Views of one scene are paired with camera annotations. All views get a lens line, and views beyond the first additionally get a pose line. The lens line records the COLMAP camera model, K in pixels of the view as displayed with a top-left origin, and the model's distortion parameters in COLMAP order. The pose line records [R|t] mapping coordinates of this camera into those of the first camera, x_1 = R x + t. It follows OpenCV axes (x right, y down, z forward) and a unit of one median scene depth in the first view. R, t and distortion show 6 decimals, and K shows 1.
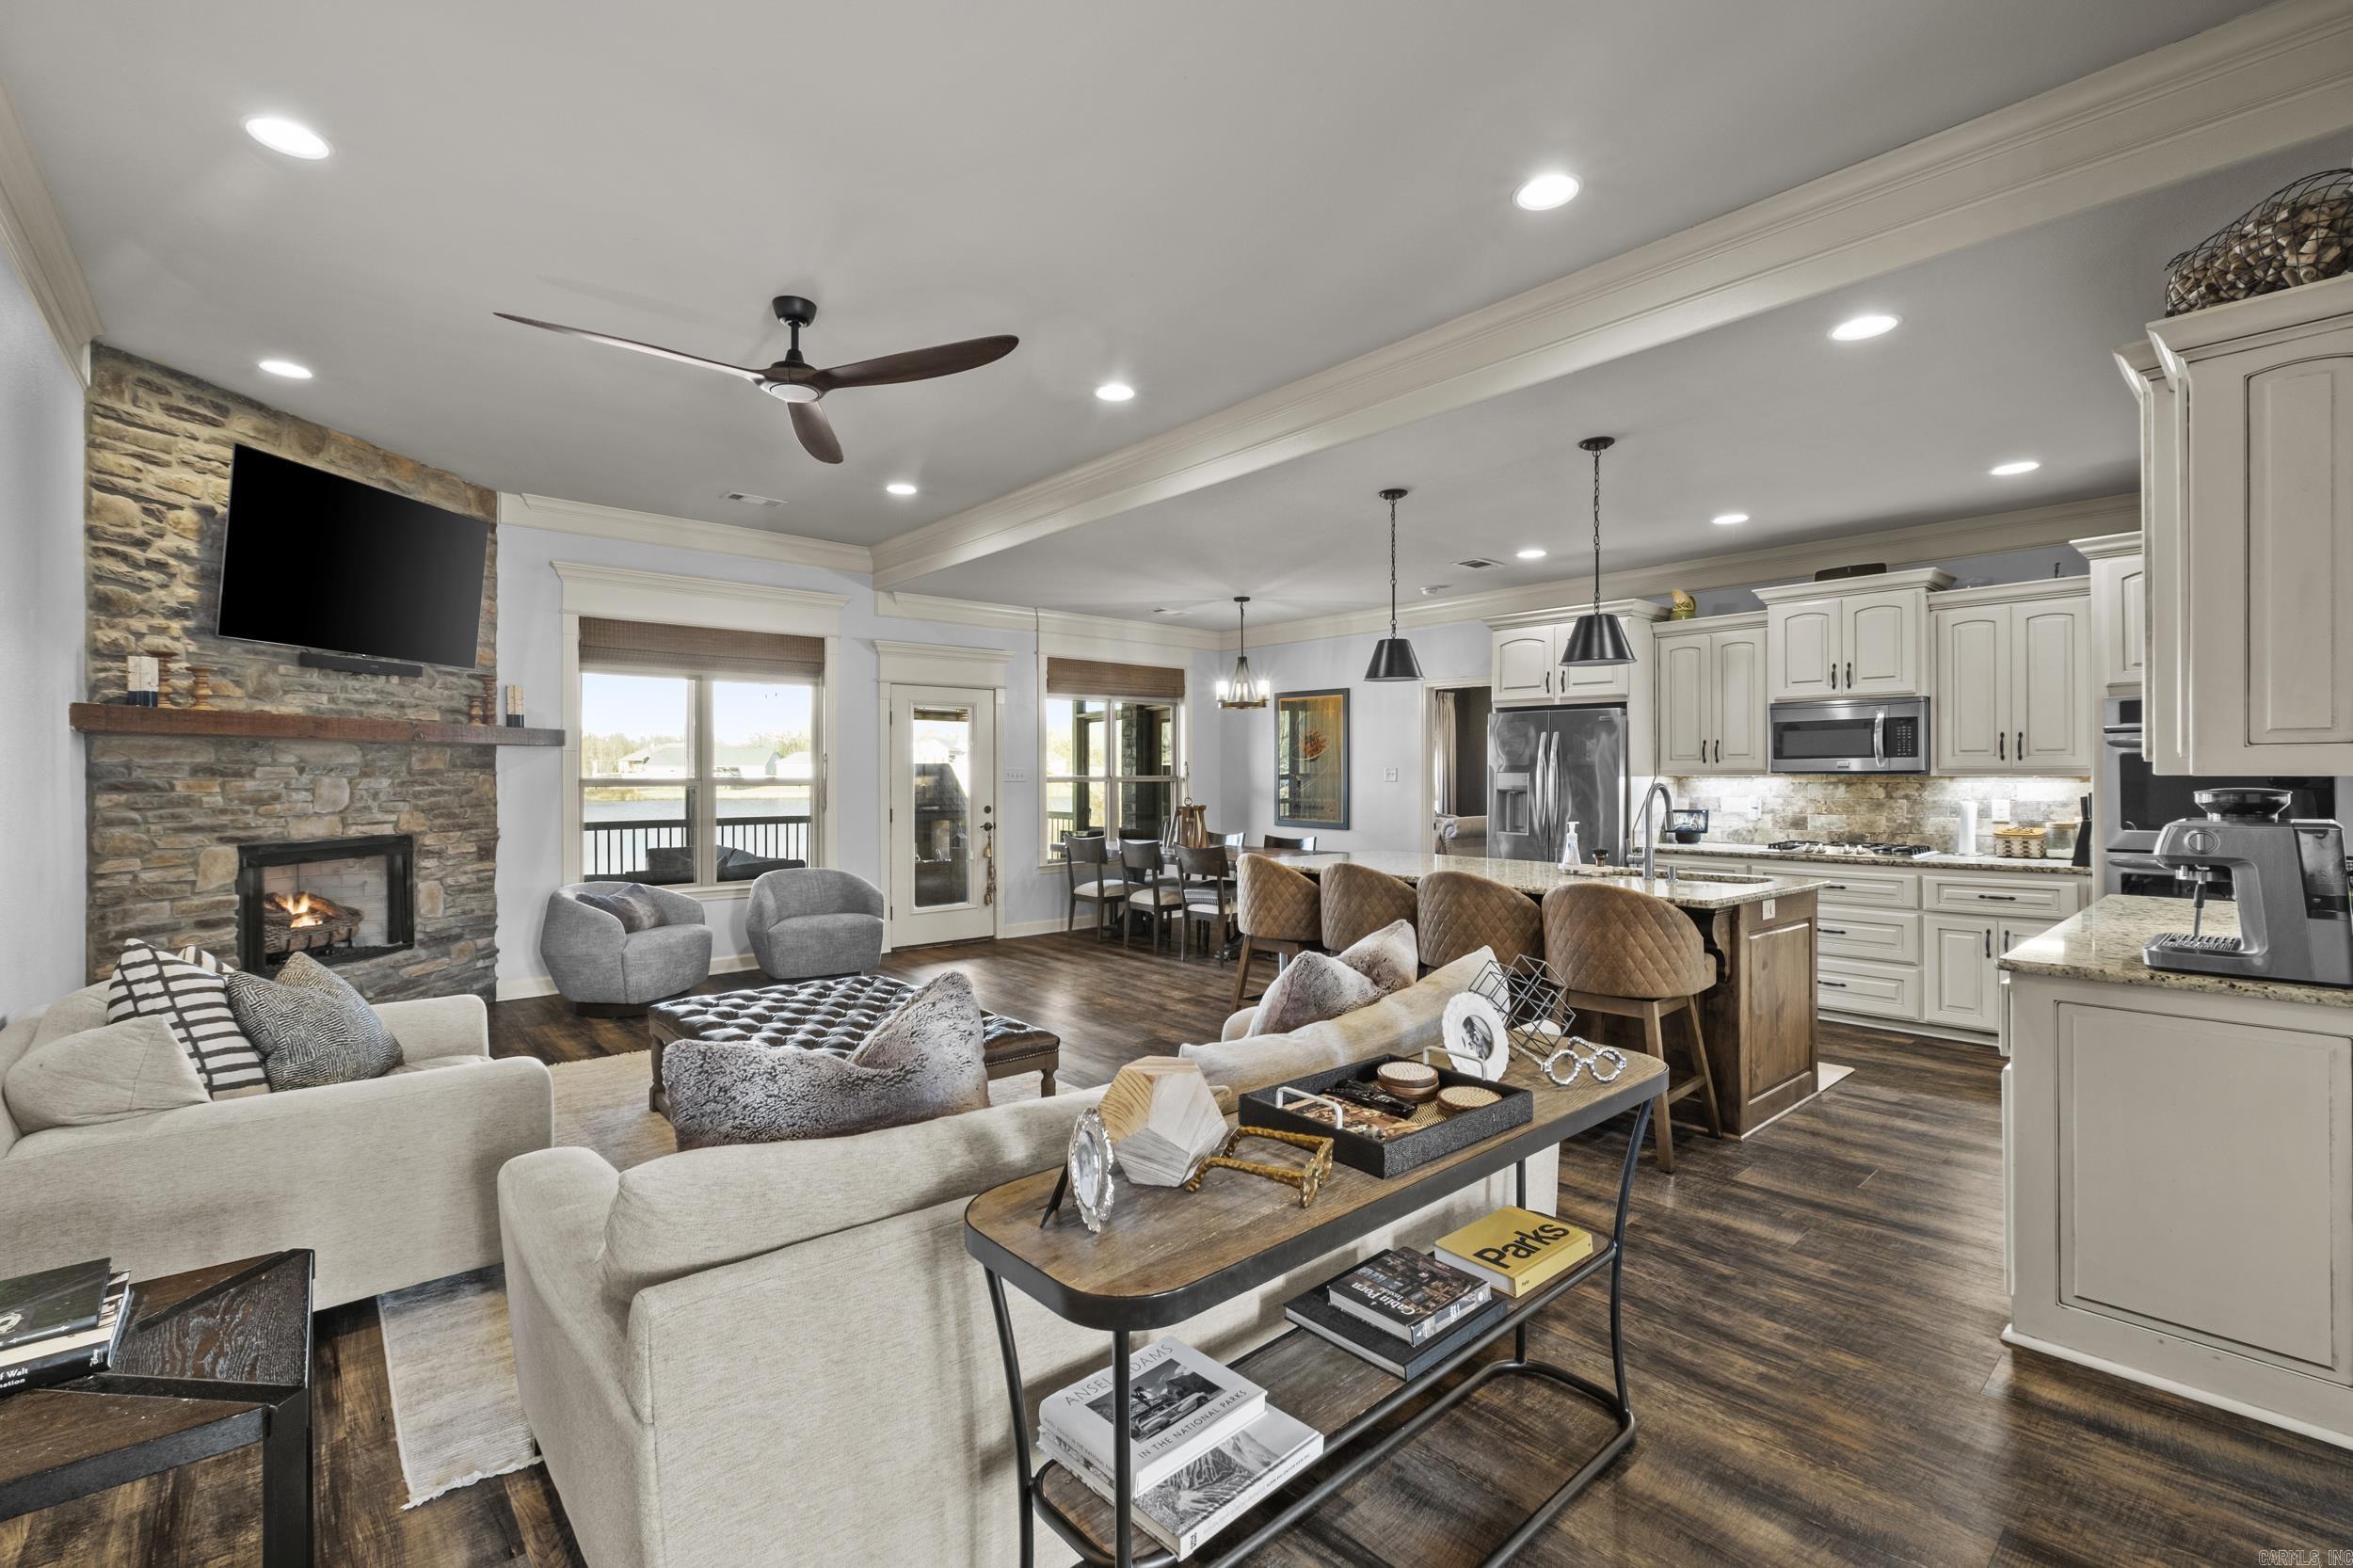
lens RADIAL K [[1022.7, 0, 1169.1], [0, 1022.7, 768.7], [0, 0, 1]] dist [-0.002878, -0.000541]
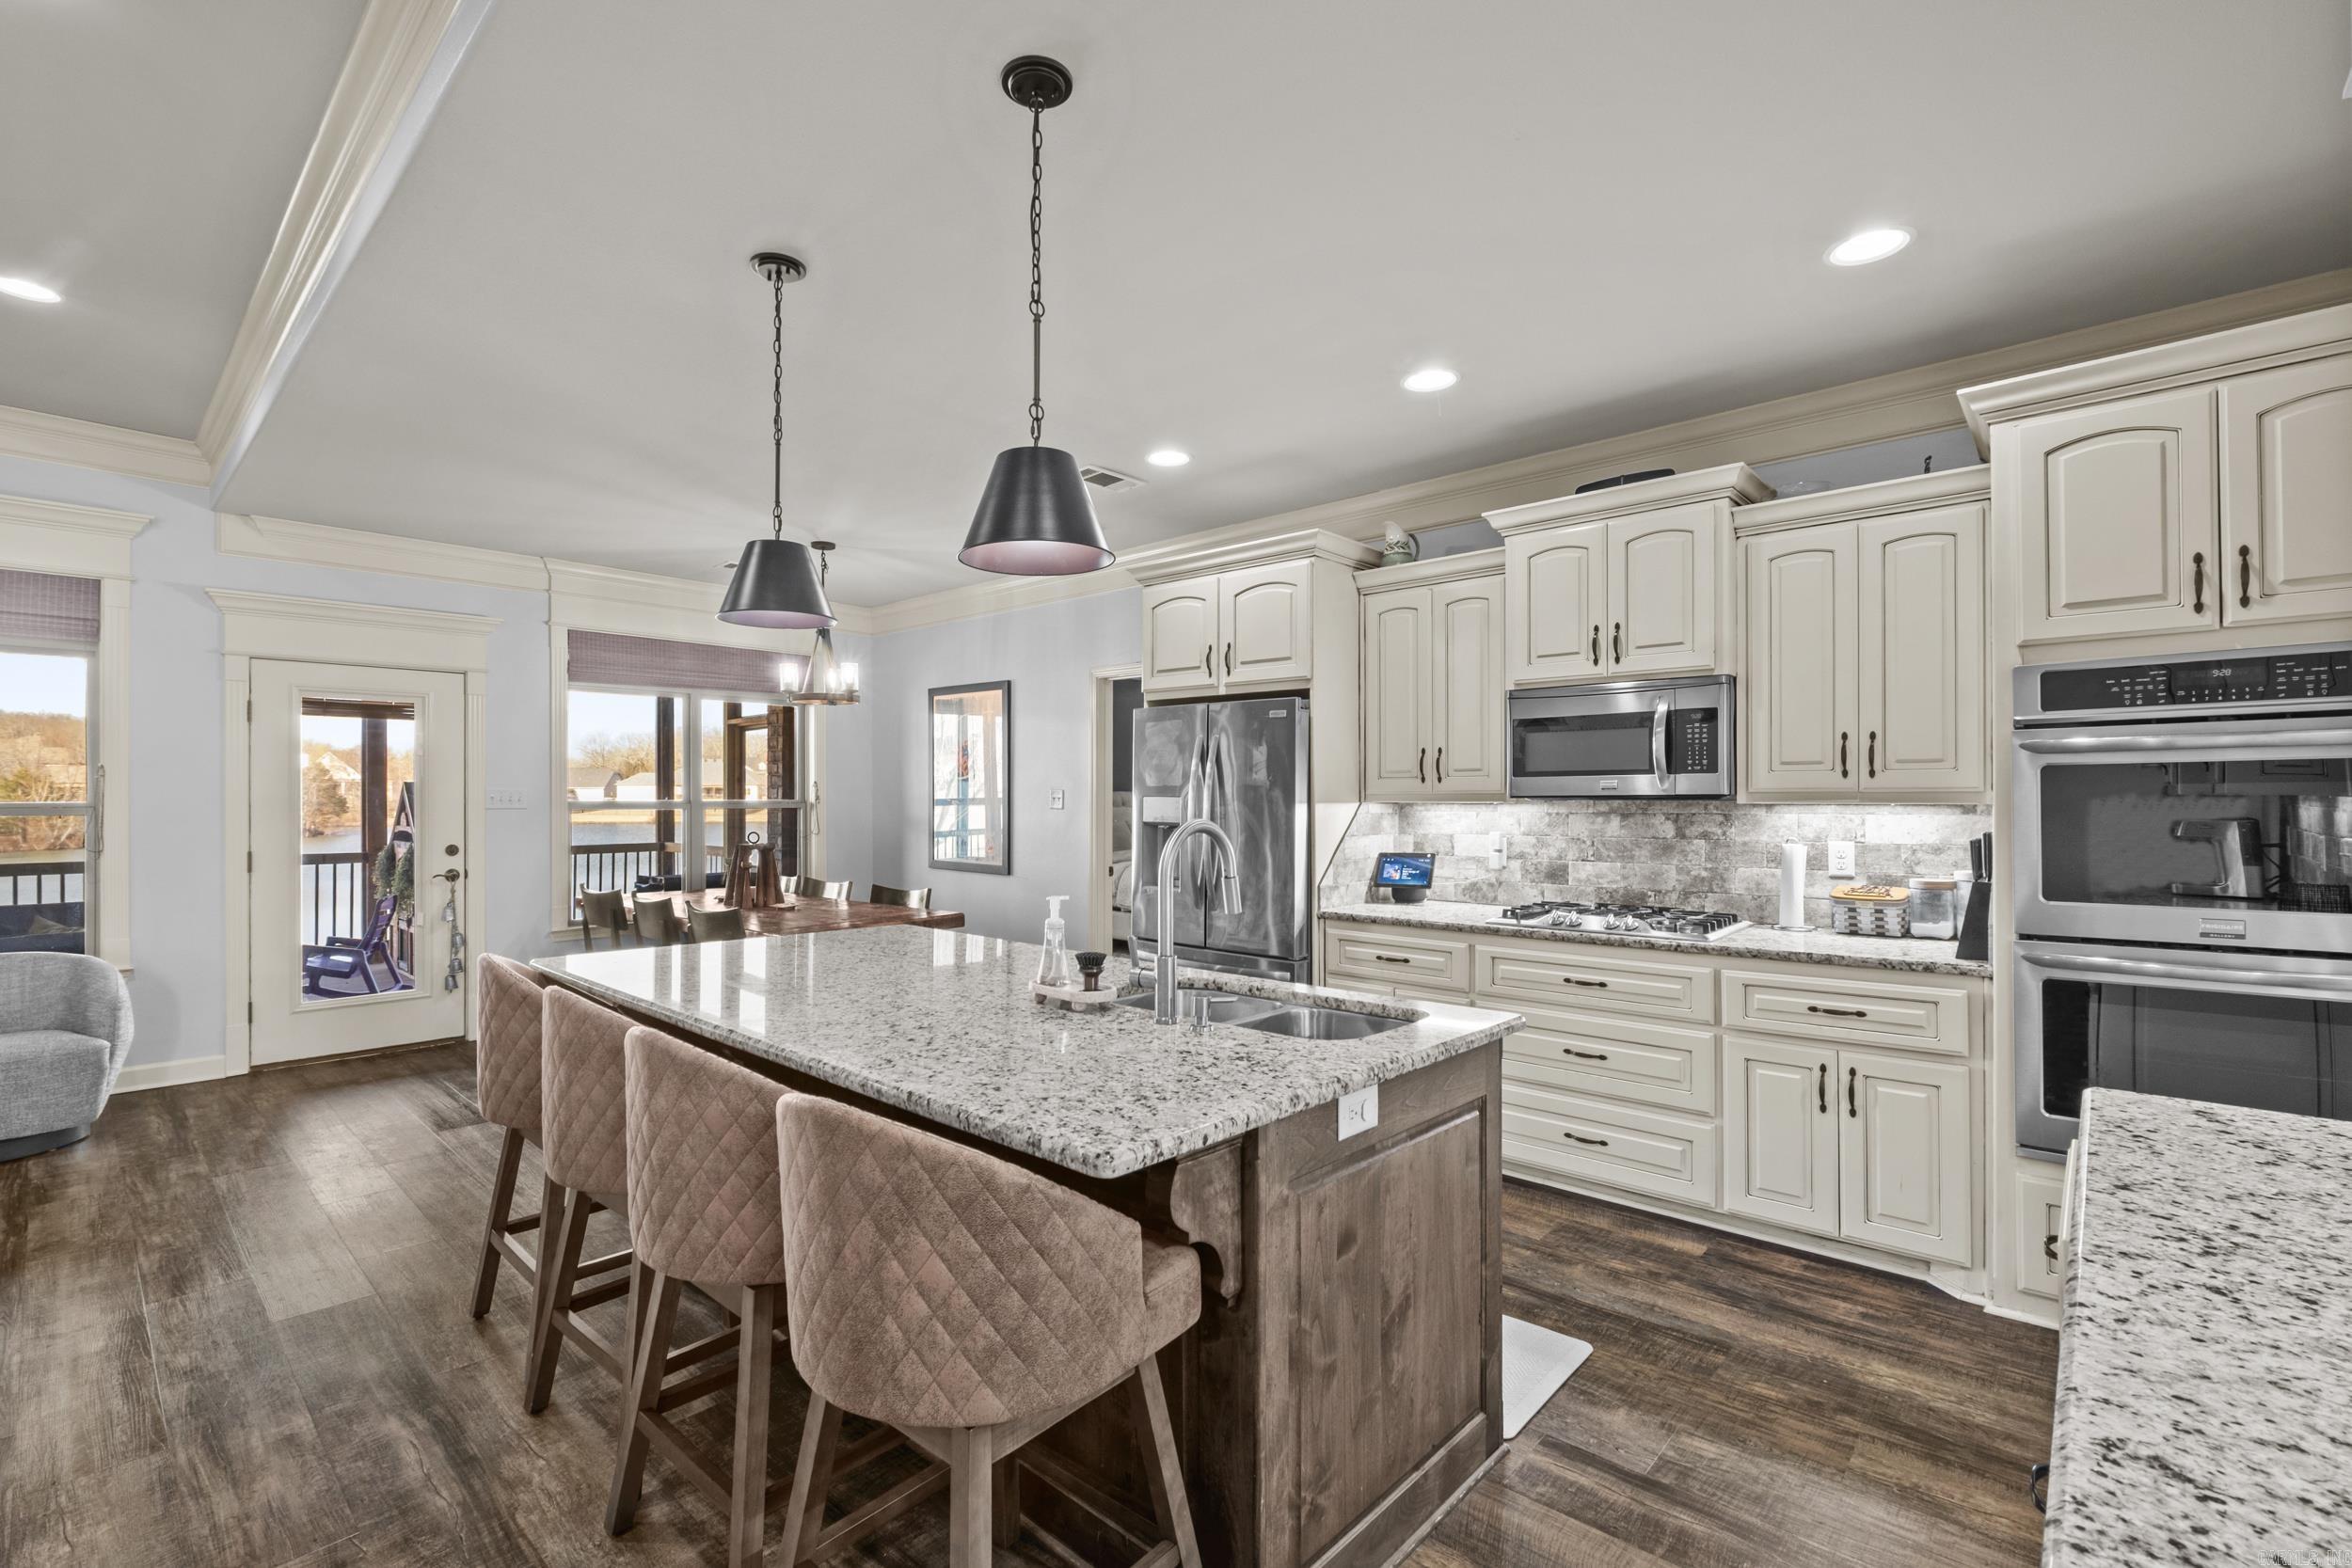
lens RADIAL K [[1029.8, 0, 1168.7], [0, 1029.8, 791.6], [0, 0, 1]] dist [-0.000189, -0.000225]
pose [[0.993835, 0.001984, 0.110852, 0.341787], [-0.001916, 0.999998, -0.000722, 0.001041], [-0.110853, 0.000505, 0.993837, 0.426737]]
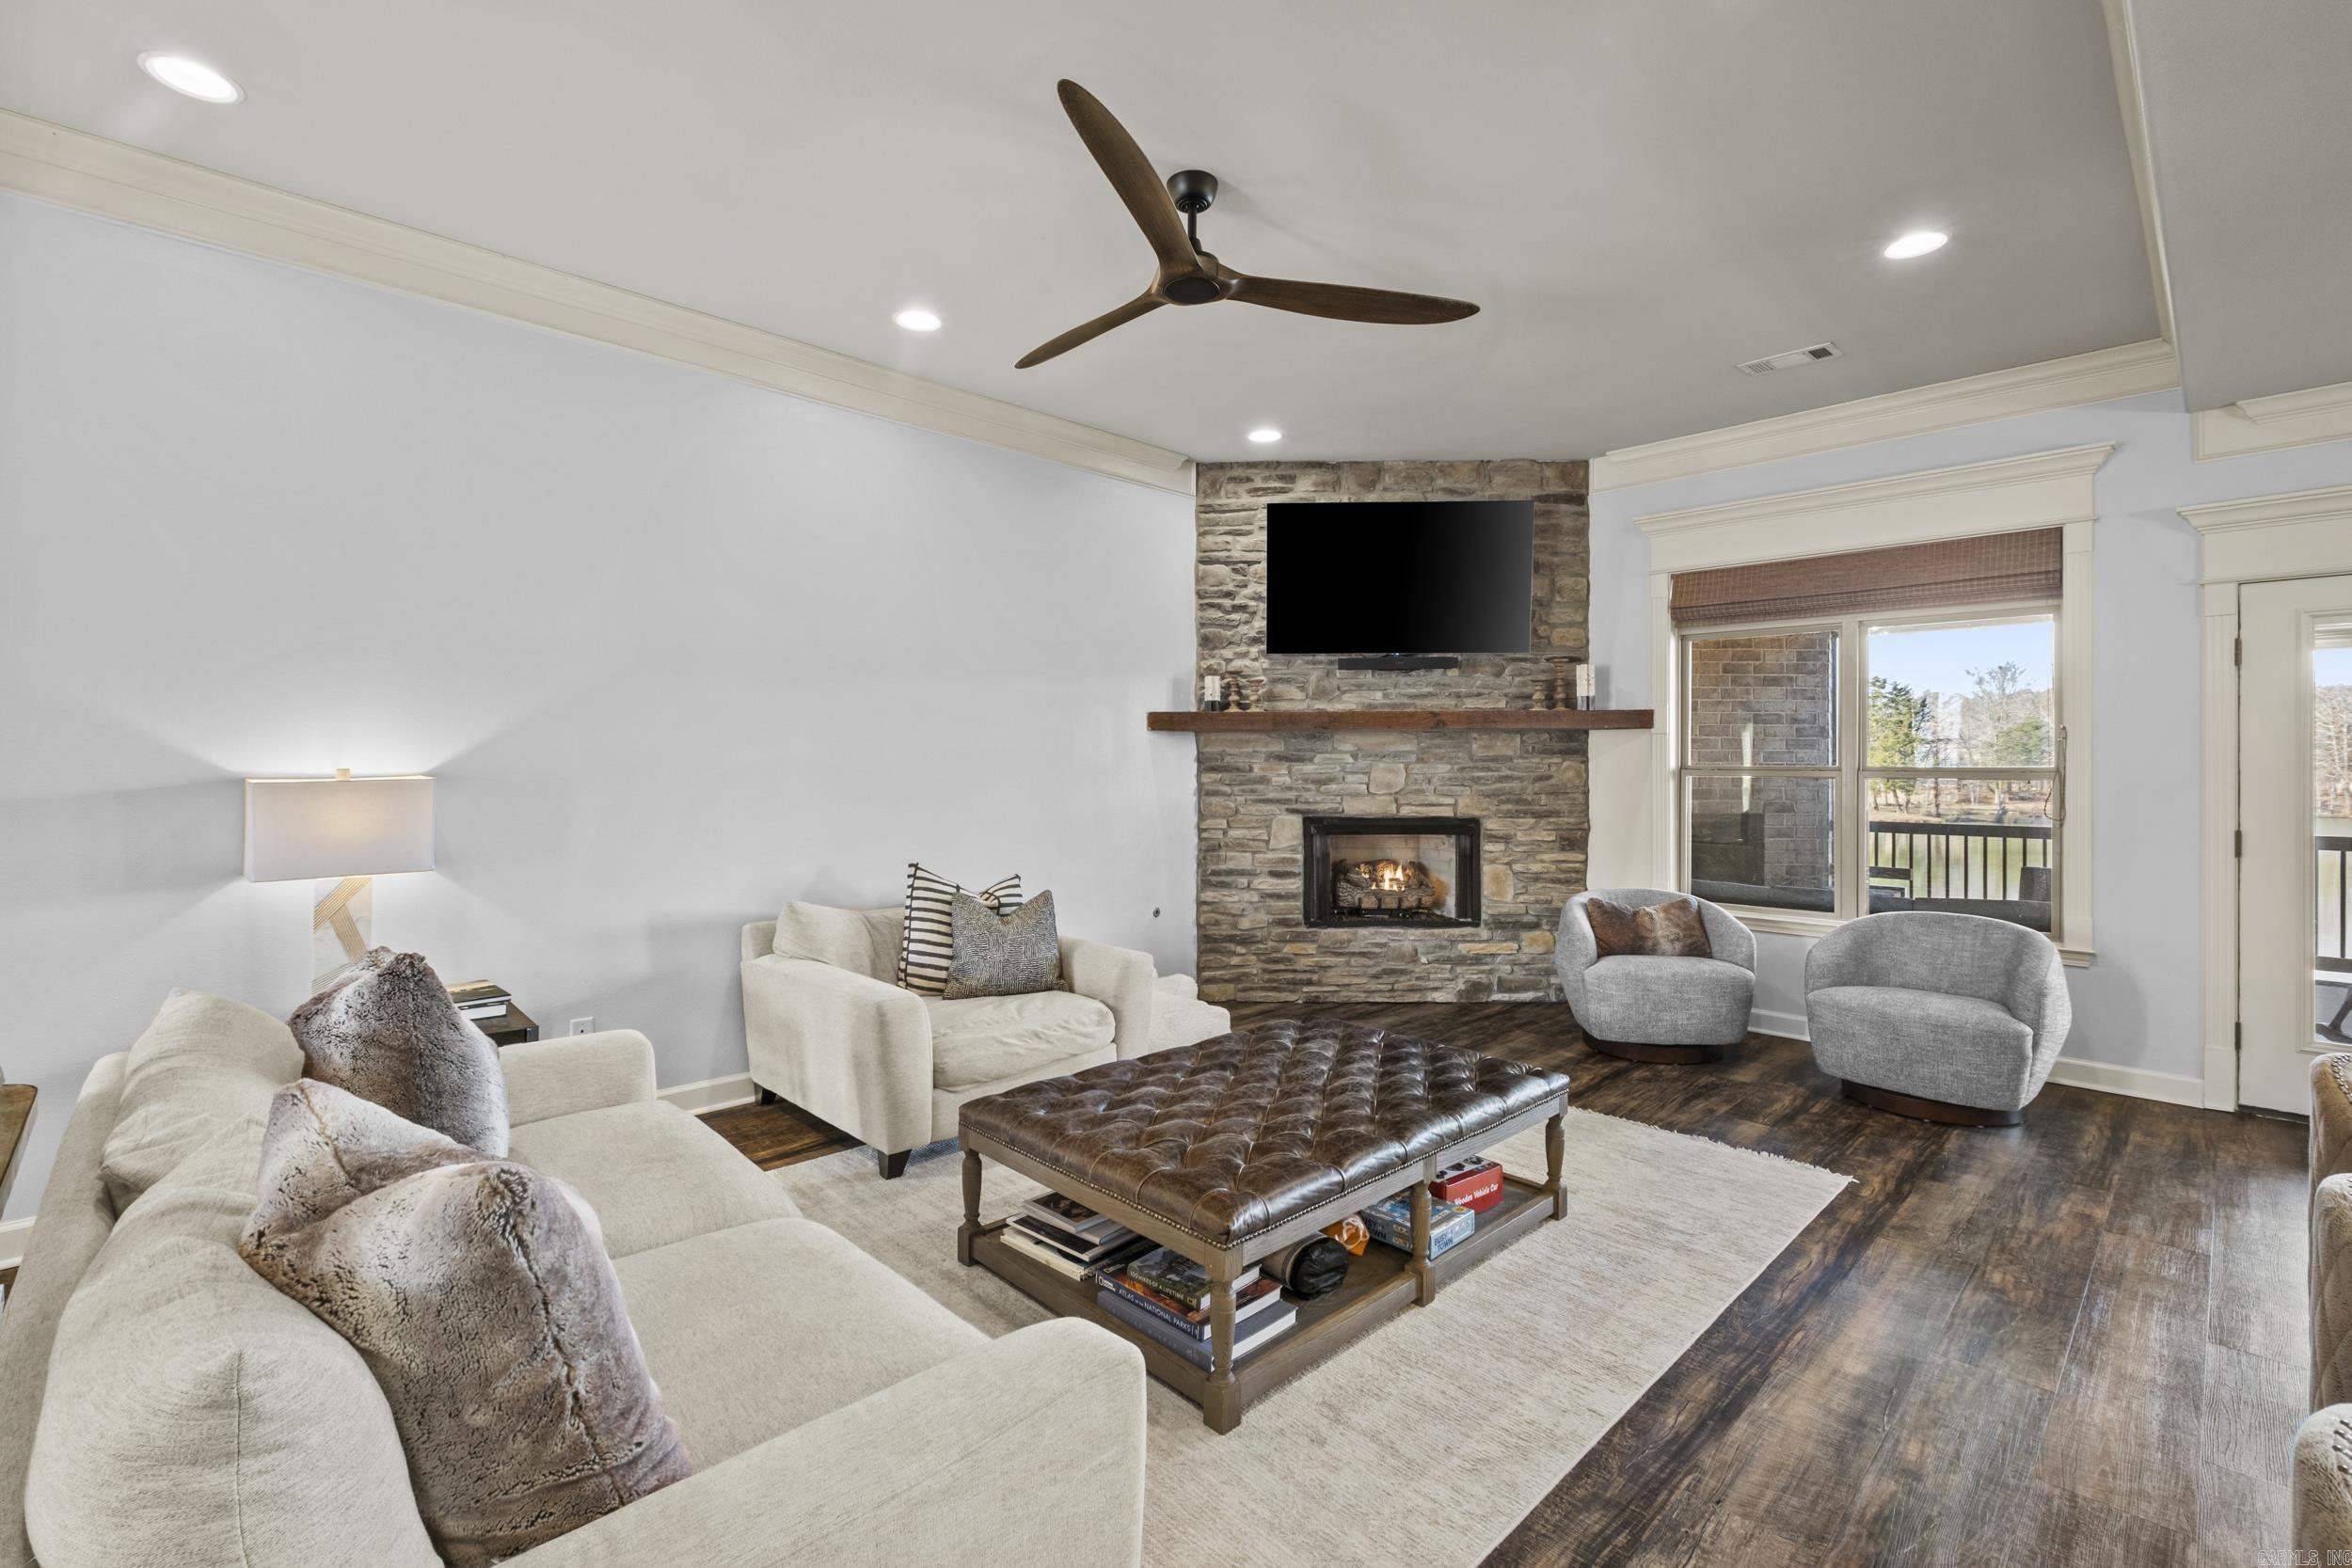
lens RADIAL K [[1039.8, 0, 1176.3], [0, 1039.8, 758.7], [0, 0, 1]] dist [-0.001608, -0.000289]
pose [[0.049107, -0.001367, -0.998793, 0.318082], [0.002766, 0.999995, -0.001233, 0.004257], [0.998790, -0.002702, 0.049111, 0.659677]]
